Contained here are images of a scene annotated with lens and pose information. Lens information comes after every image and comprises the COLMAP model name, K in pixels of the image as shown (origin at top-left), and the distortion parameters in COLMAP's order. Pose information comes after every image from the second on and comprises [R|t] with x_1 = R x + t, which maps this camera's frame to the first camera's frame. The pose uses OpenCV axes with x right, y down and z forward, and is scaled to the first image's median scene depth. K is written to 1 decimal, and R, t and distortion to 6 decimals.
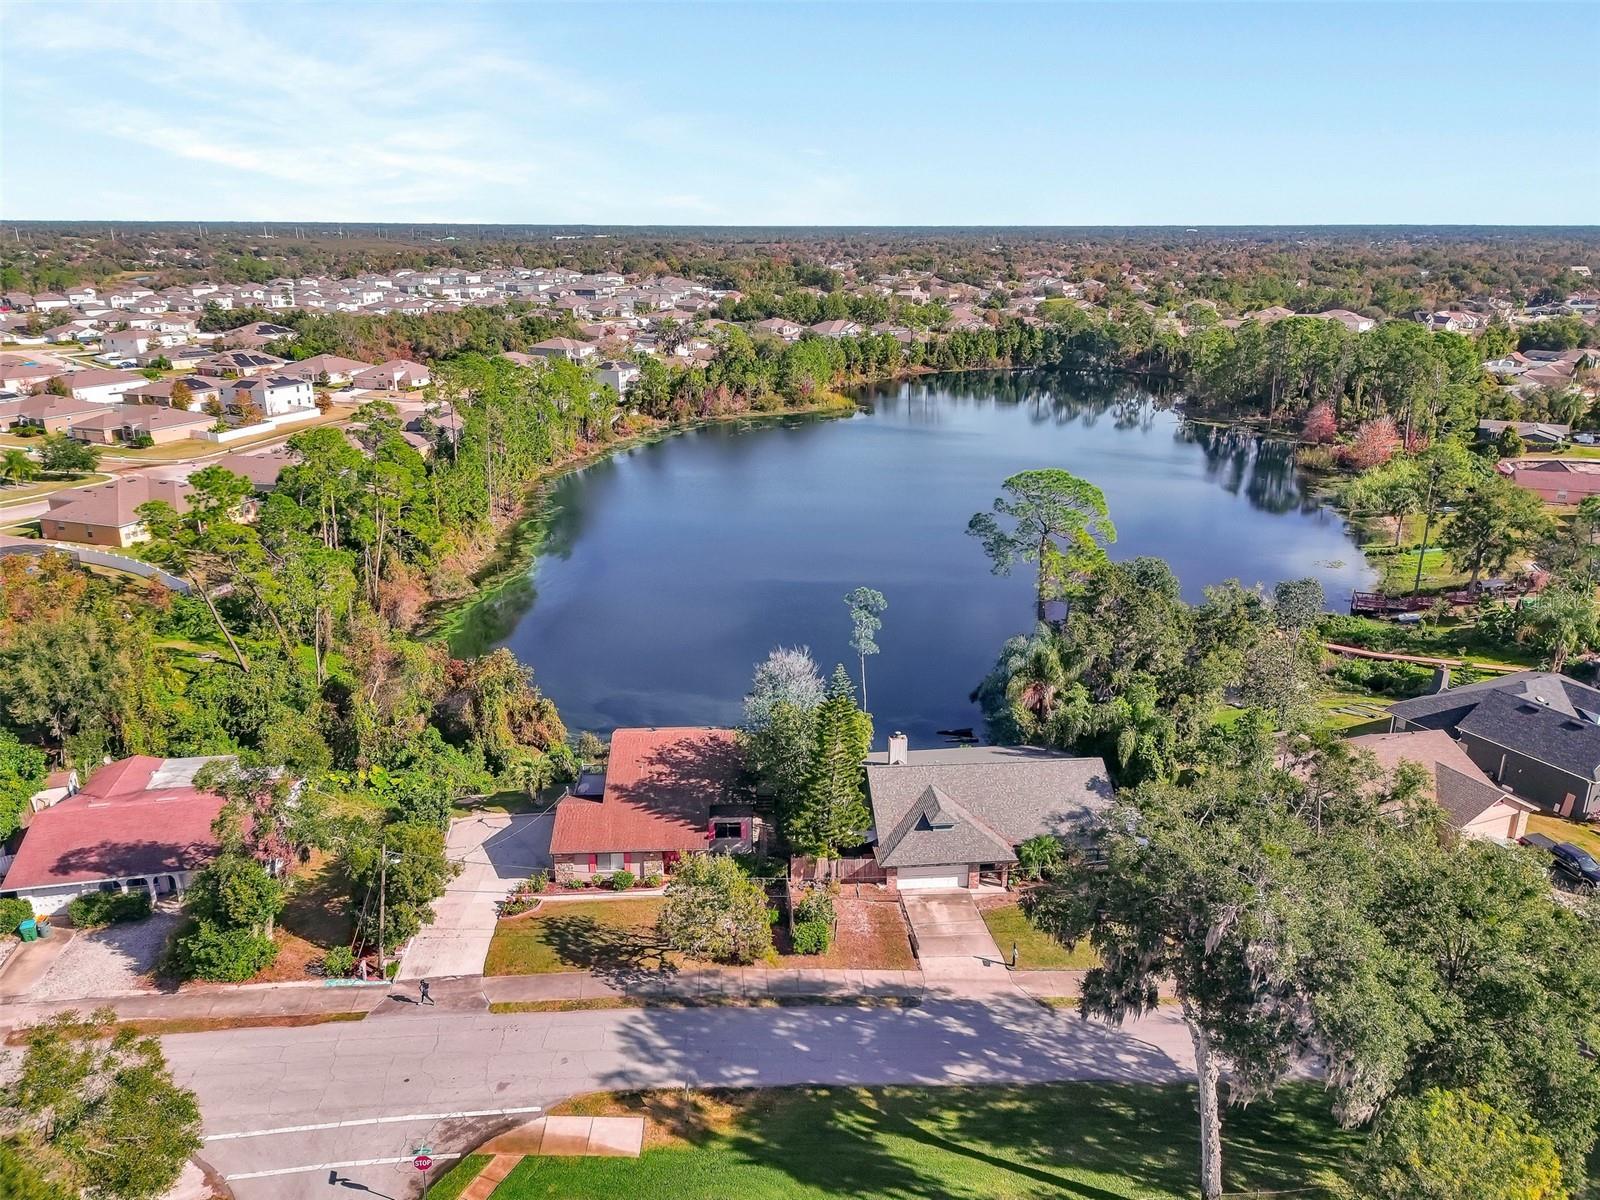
lens RADIAL K [[1149.1, 0, 800.0], [0, 1149.1, 600.0], [0, 0, 1]] dist [0.052482, -0.045077]
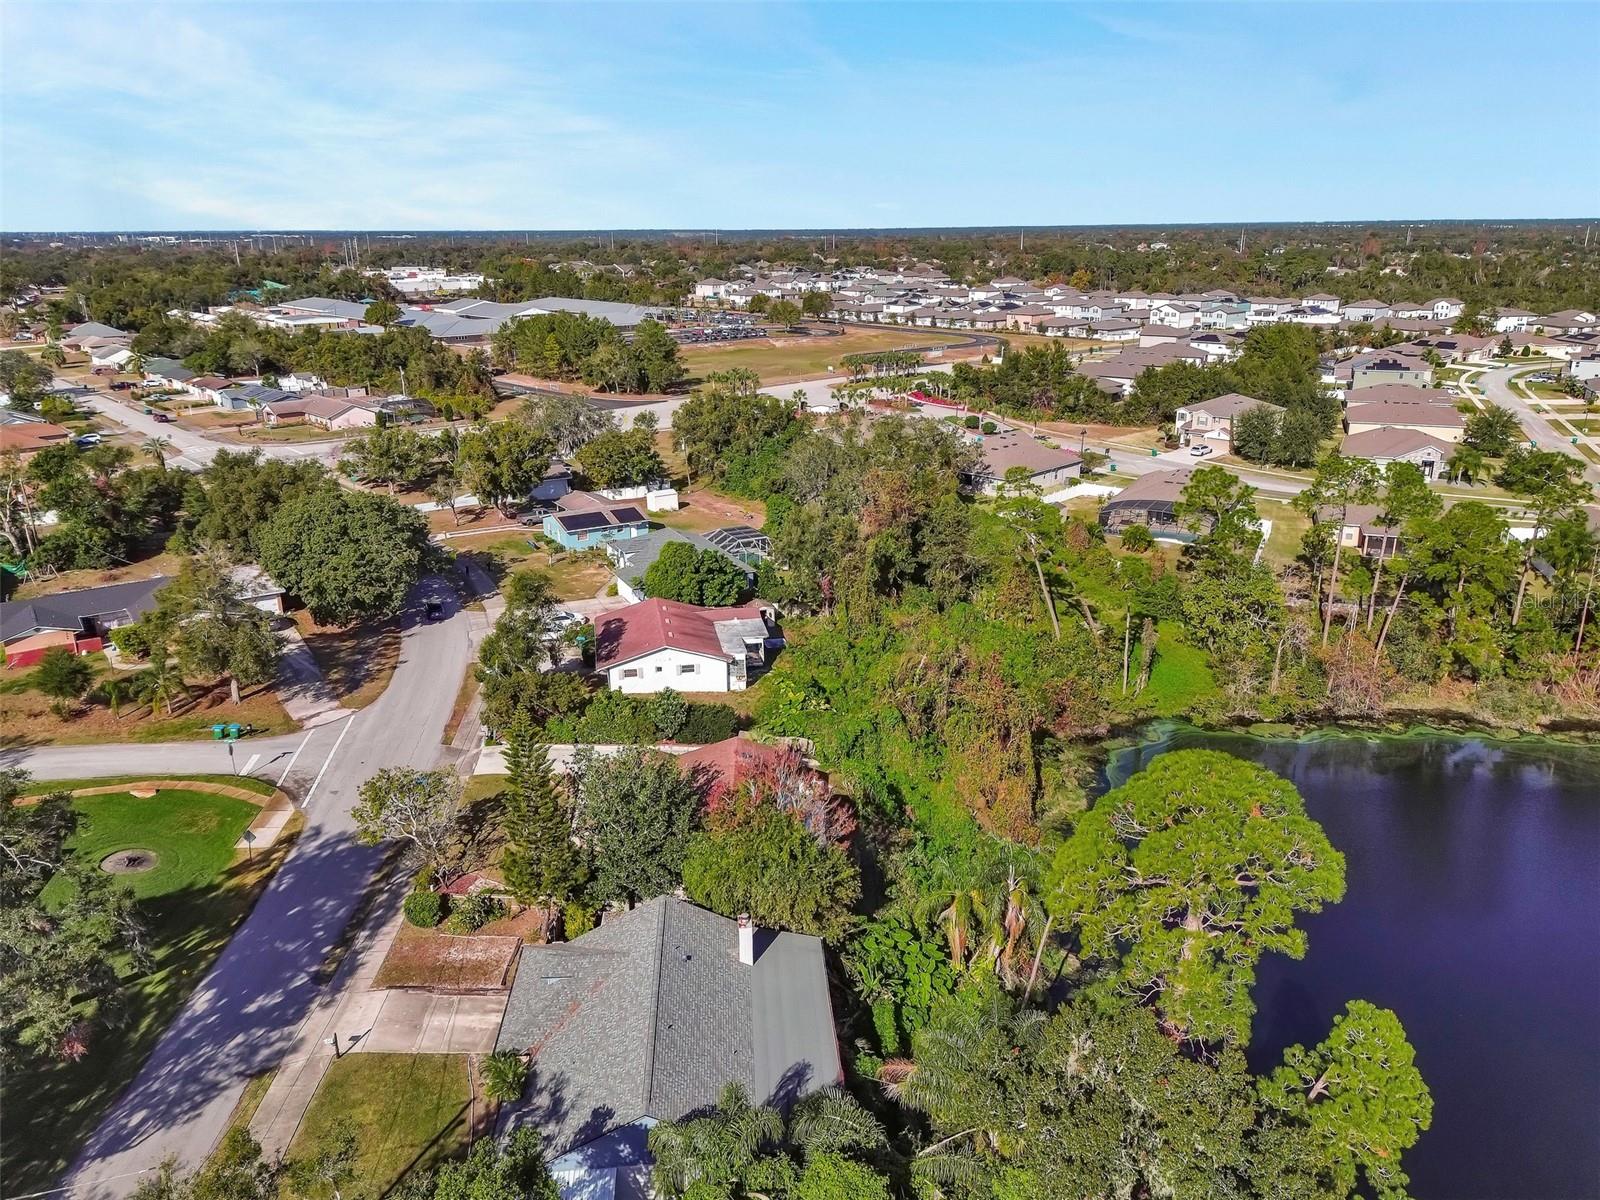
lens RADIAL K [[1109.0, 0, 800.0], [0, 1109.0, 600.0], [0, 0, 1]] dist [0.049407, -0.041294]
pose [[-0.007458, 0.313860, -0.949440, 0.601913], [-0.307429, 0.902763, 0.300844, -0.253379], [0.951542, 0.294129, 0.089757, 0.775319]]
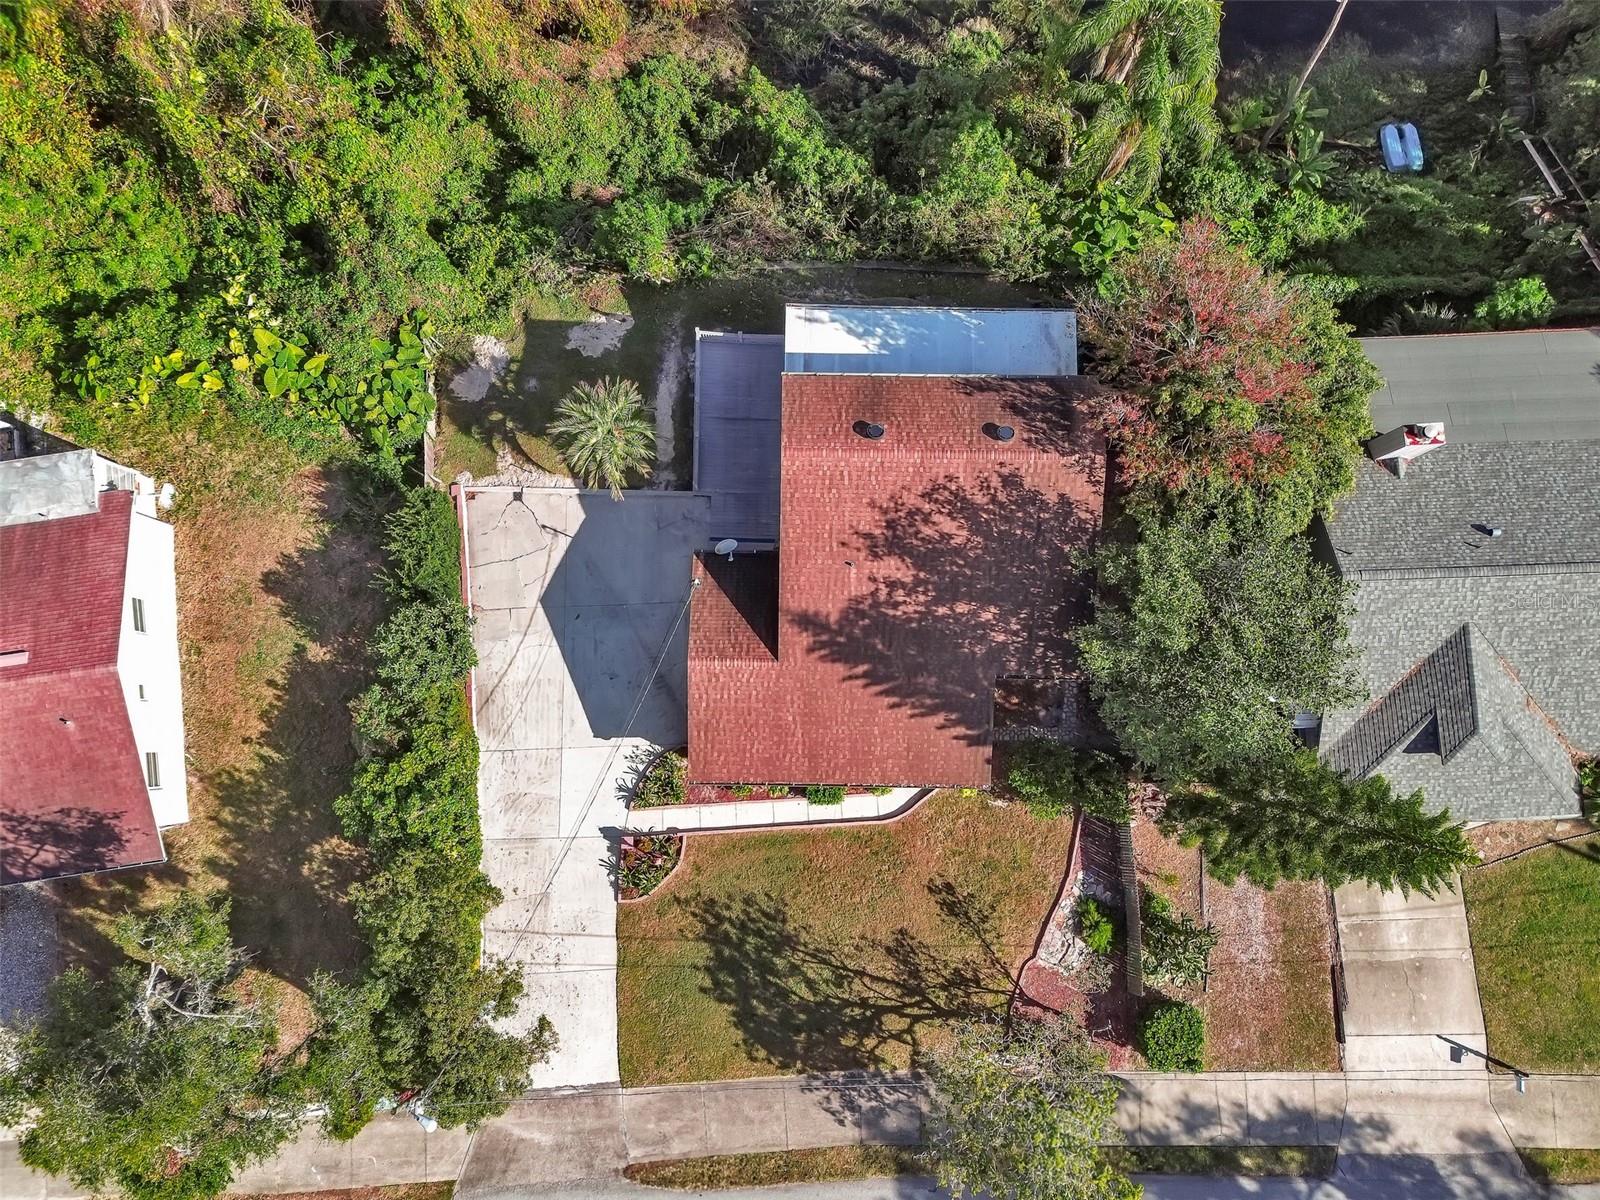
lens RADIAL K [[1149.1, 0, 800.0], [0, 1149.1, 600.0], [0, 0, 1]] dist [0.052482, -0.045077]
pose [[0.997851, 0.061381, 0.022918, -0.137041], [-0.046850, 0.423919, 0.904488, -0.217654], [0.045803, -0.903618, 0.425884, 0.632623]]
